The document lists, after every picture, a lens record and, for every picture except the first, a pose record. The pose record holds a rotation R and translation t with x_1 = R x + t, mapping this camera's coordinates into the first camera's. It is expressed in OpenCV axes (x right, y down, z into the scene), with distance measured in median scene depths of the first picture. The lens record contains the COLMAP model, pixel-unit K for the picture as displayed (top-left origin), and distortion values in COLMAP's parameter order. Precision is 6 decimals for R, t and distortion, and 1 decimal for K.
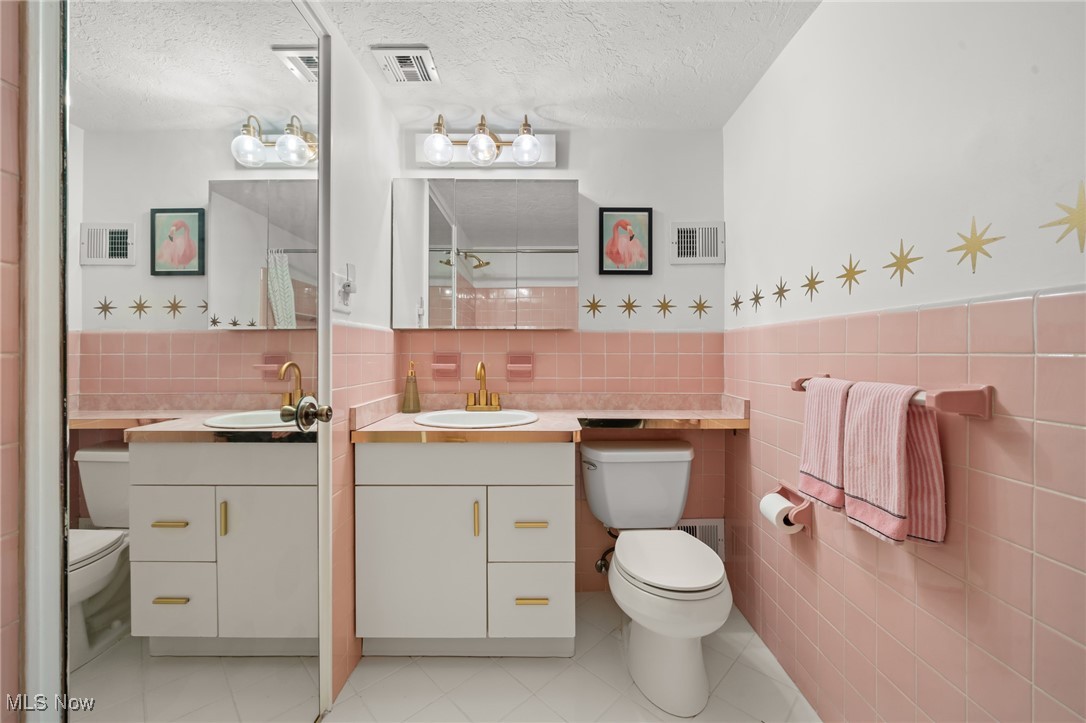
lens RADIAL K [[417.1, 0, 542.9], [0, 417.1, 355.4], [0, 0, 1]] dist [0.000966, 0.000081]
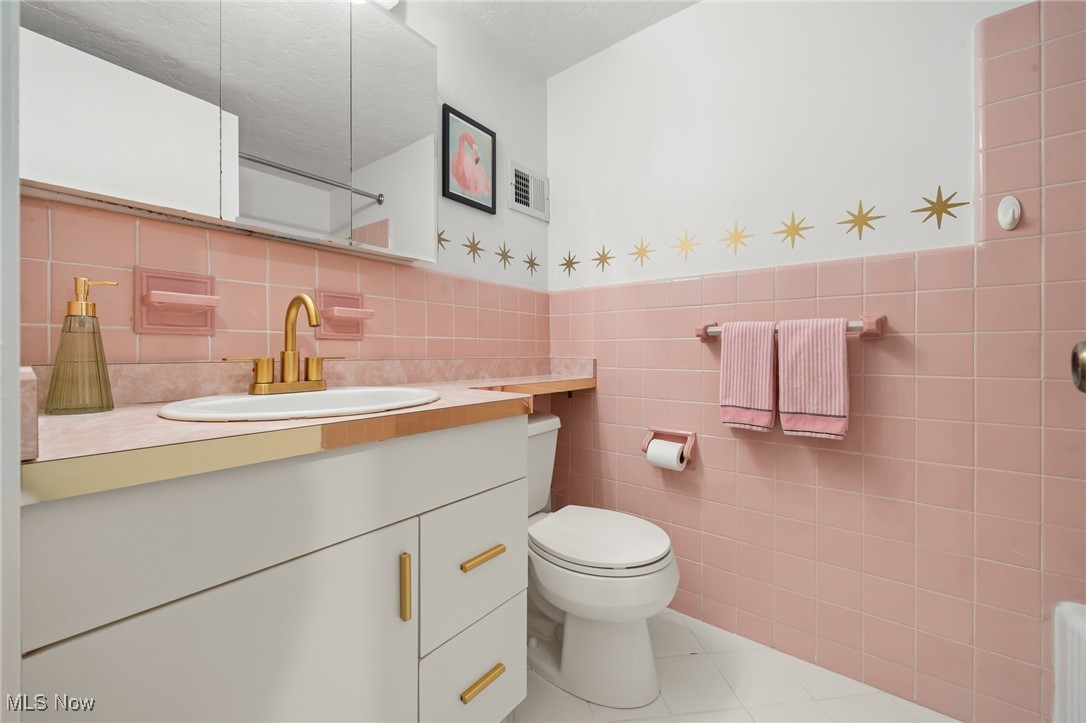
lens RADIAL K [[427.4, 0, 541.1], [0, 427.4, 353.1], [0, 0, 1]] dist [0.000495, -0.000007]
pose [[0.619395, -0.004275, 0.785068, -0.362168], [0.004768, 0.999987, 0.001683, 0.083385], [-0.785065, 0.002701, 0.619407, 0.424047]]
